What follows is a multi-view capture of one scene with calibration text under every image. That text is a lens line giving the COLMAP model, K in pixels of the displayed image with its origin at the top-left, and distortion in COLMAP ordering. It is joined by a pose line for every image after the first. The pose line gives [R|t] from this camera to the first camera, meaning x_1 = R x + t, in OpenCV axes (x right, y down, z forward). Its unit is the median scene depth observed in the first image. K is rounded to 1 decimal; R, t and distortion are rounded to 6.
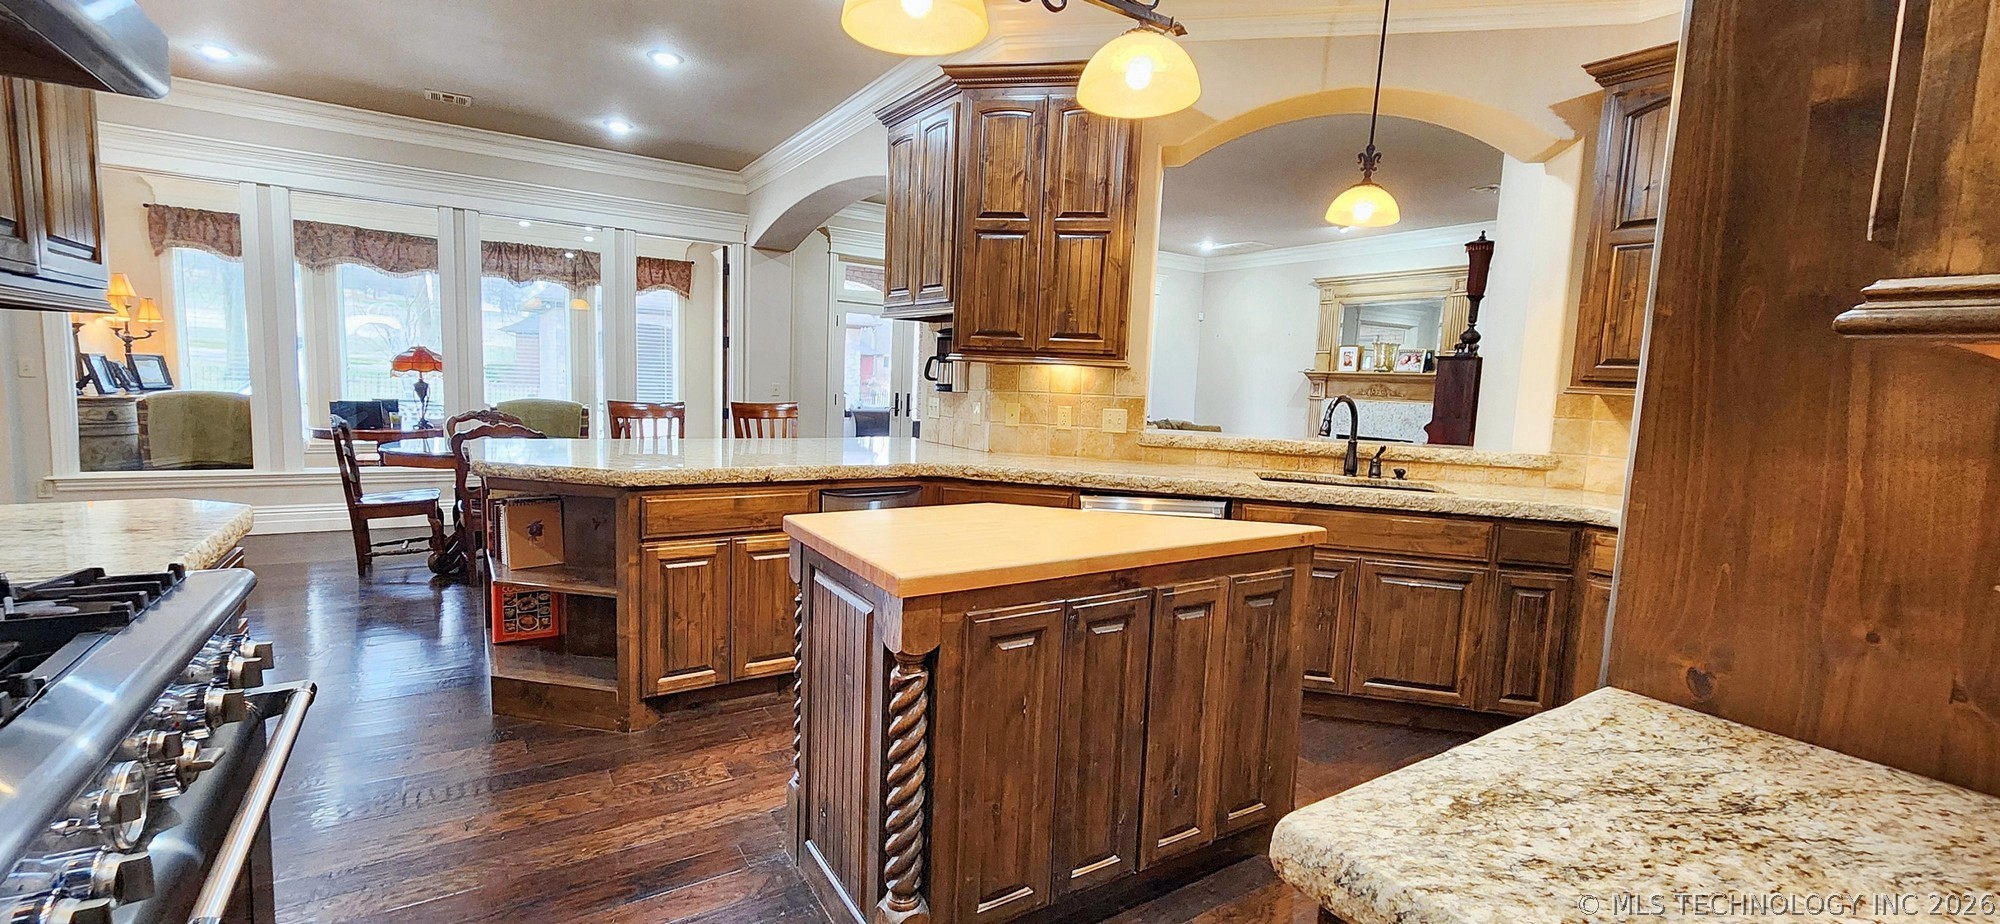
lens RADIAL K [[820.5, 0, 998.4], [0, 820.5, 467.6], [0, 0, 1]] dist [0.000847, -0.000610]
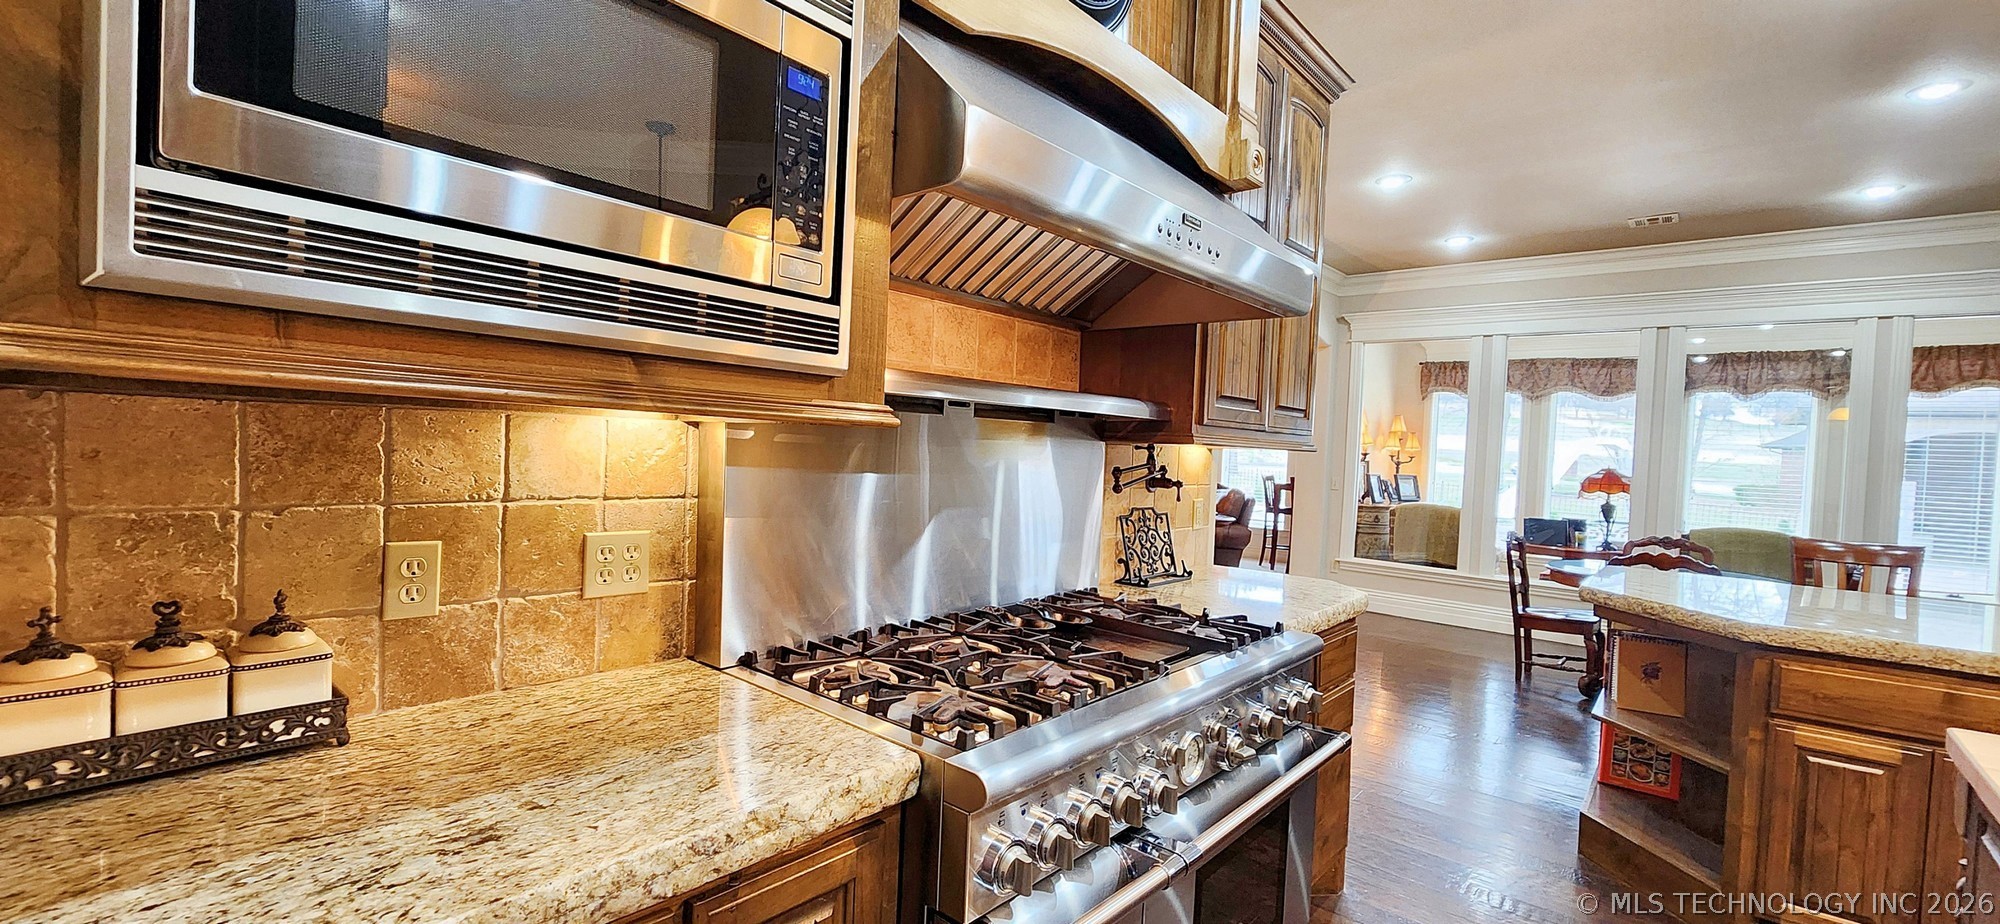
lens RADIAL K [[820.5, 0, 994.5], [0, 820.5, 467.5], [0, 0, 1]] dist [0.000847, -0.000610]
pose [[0.269663, -0.002108, -0.962952, 0.090523], [-0.136124, 0.989872, -0.040286, -0.009408], [0.953285, 0.141945, 0.266645, 0.025200]]
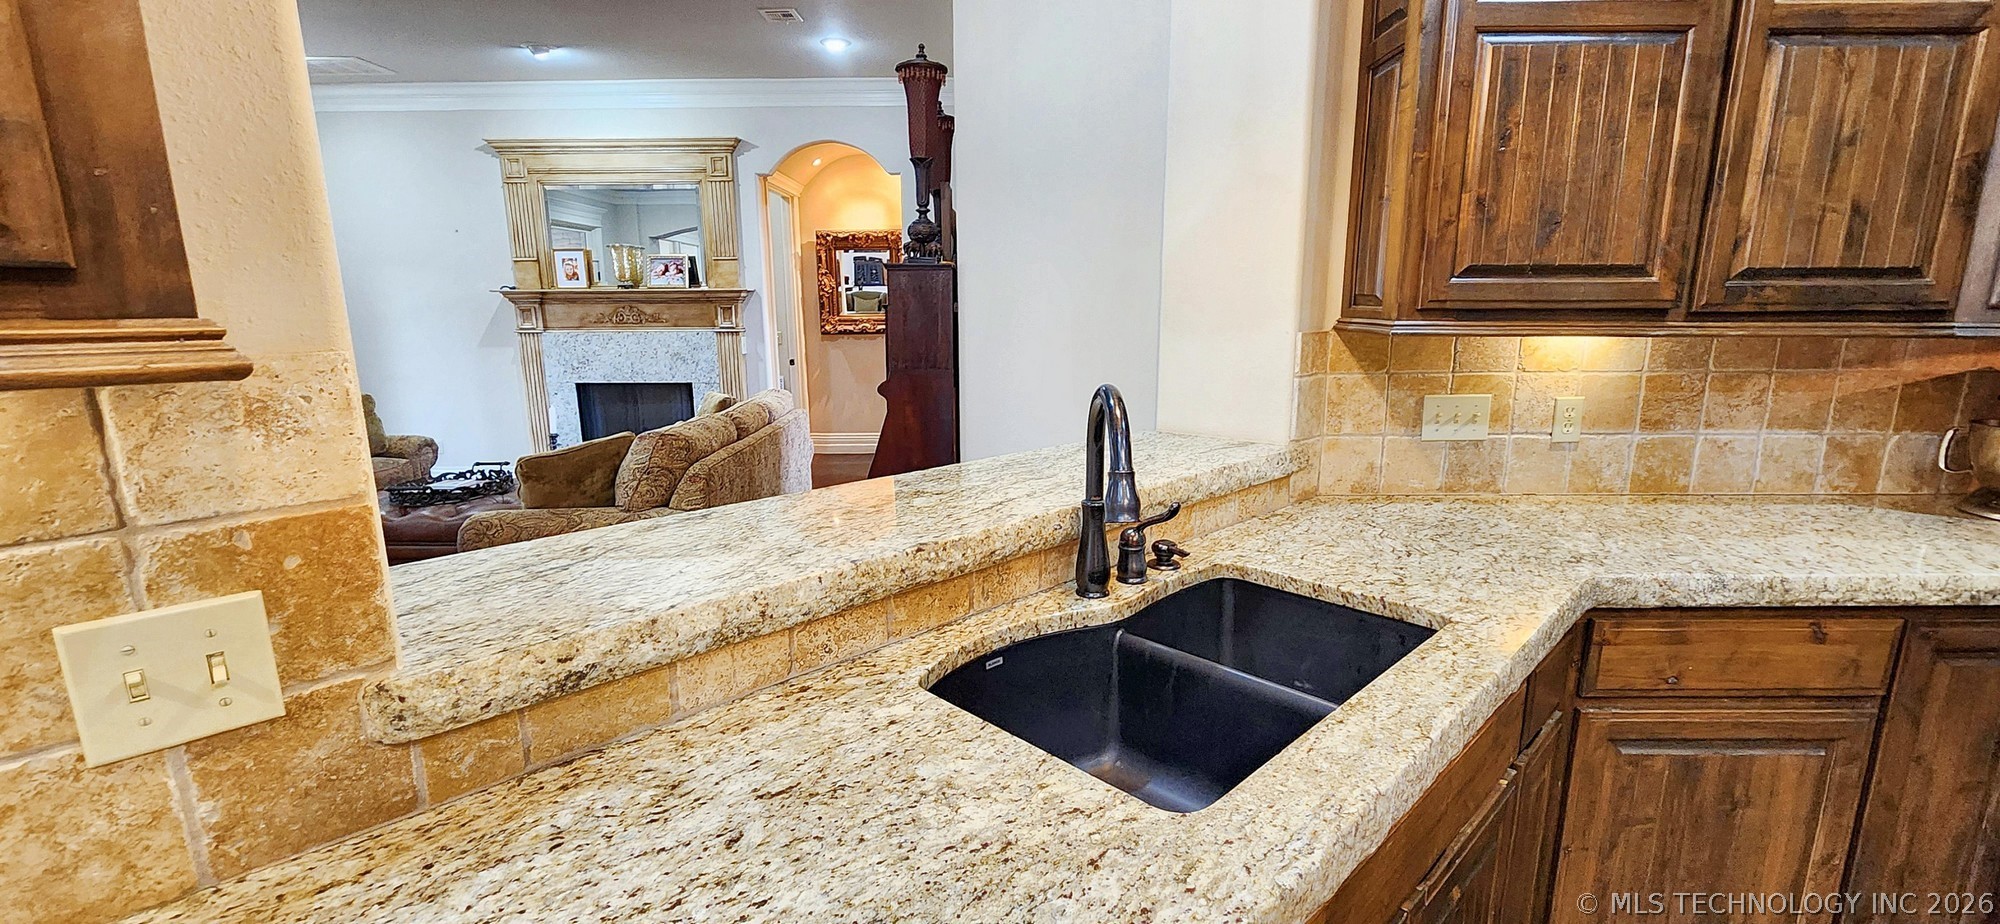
lens RADIAL K [[820.5, 0, 1002.7], [0, 820.5, 467.9], [0, 0, 1]] dist [0.000847, -0.000610]
pose [[0.556110, -0.208115, 0.804630, 0.103713], [0.120140, 0.978102, 0.169950, -0.100561], [-0.822380, 0.002158, 0.568935, 0.728487]]
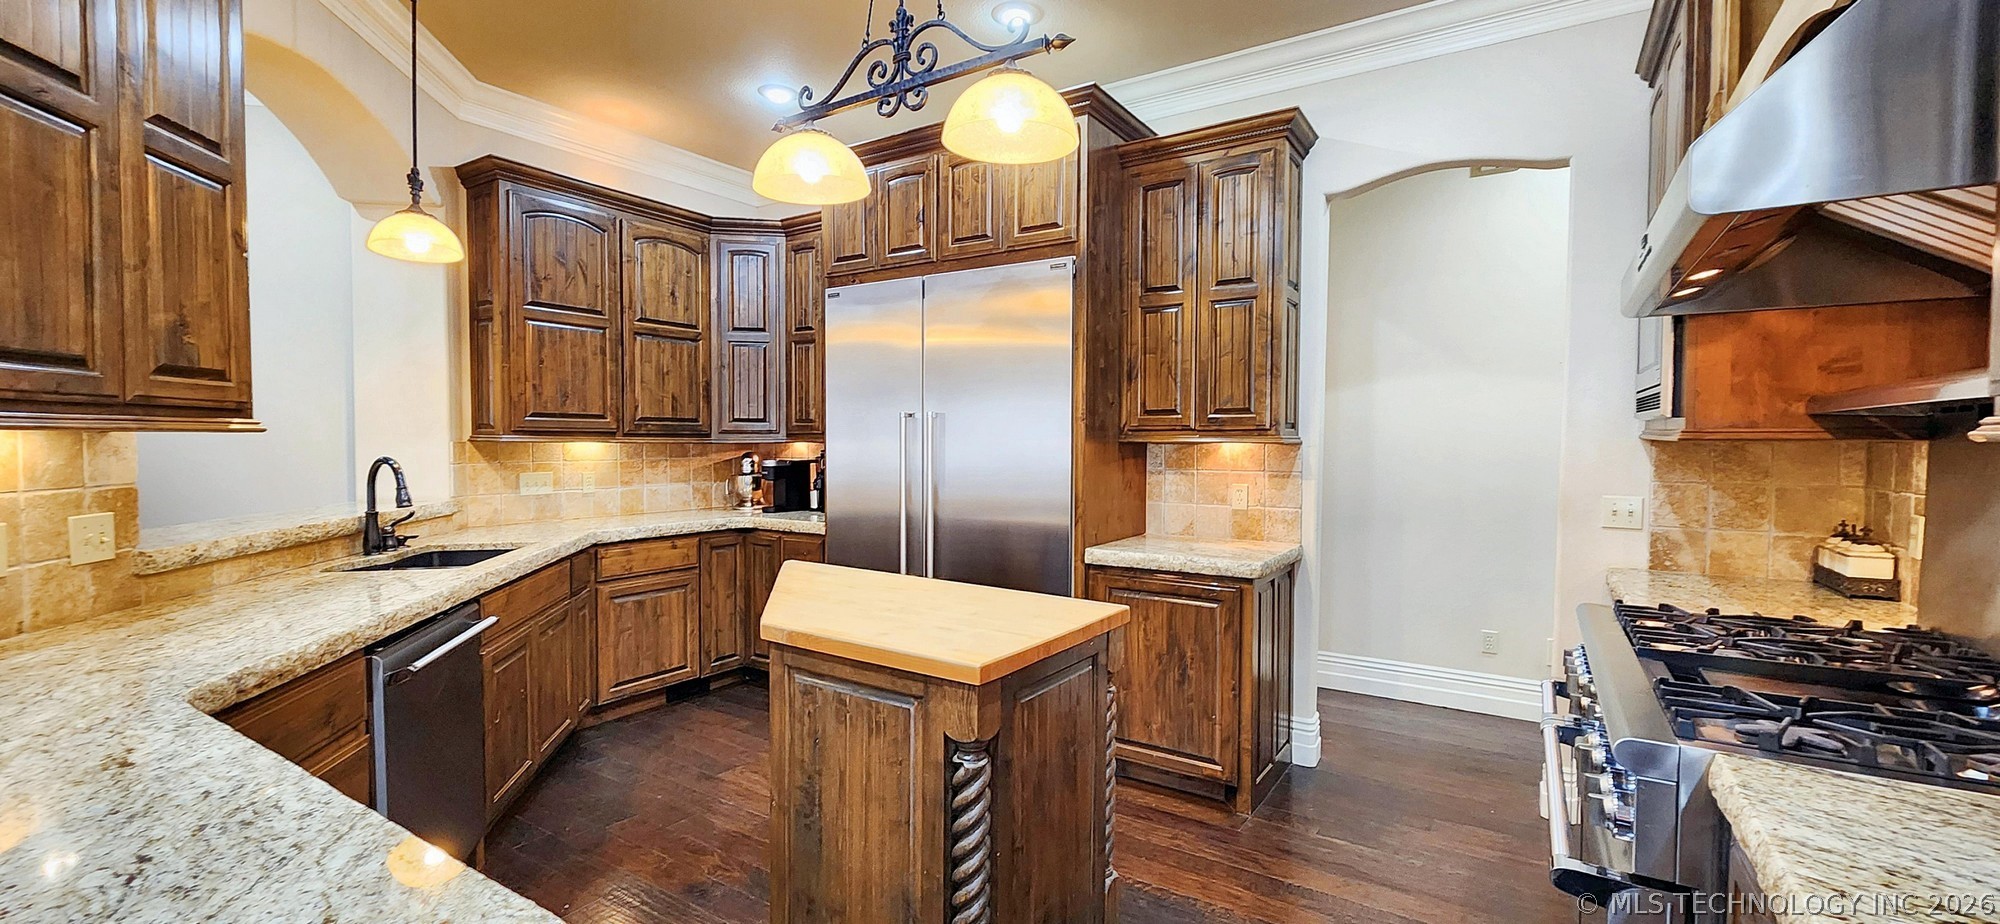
lens RADIAL K [[820.5, 0, 998.4], [0, 820.5, 467.0], [0, 0, 1]] dist [0.000847, -0.000610]
pose [[-0.400318, -0.076222, 0.913201, -0.489559], [0.078775, 0.989983, 0.117163, -0.107710], [-0.912984, 0.118840, -0.390303, 0.658073]]
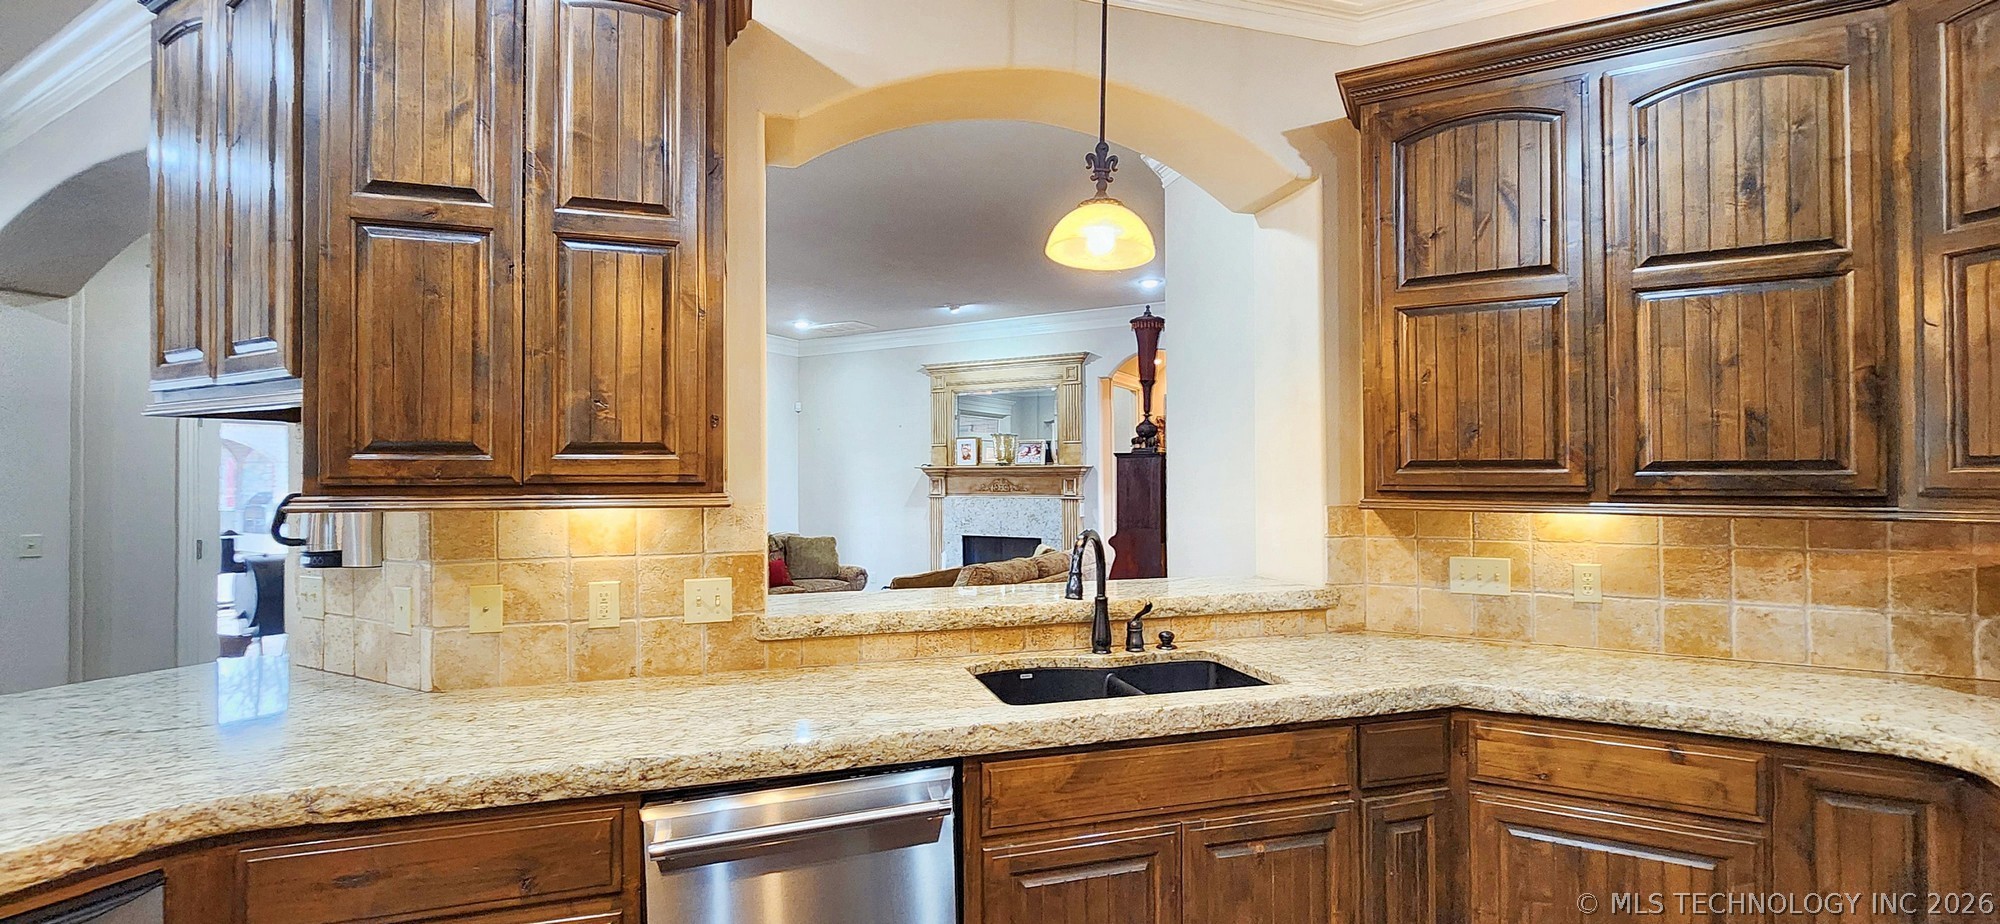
lens RADIAL K [[820.5, 0, 1006.4], [0, 820.5, 466.7], [0, 0, 1]] dist [0.000847, -0.000610]
pose [[0.876510, -0.041173, 0.479619, 0.055633], [0.093392, 0.991950, -0.085520, -0.075430], [-0.472237, 0.119752, 0.873299, 0.407774]]
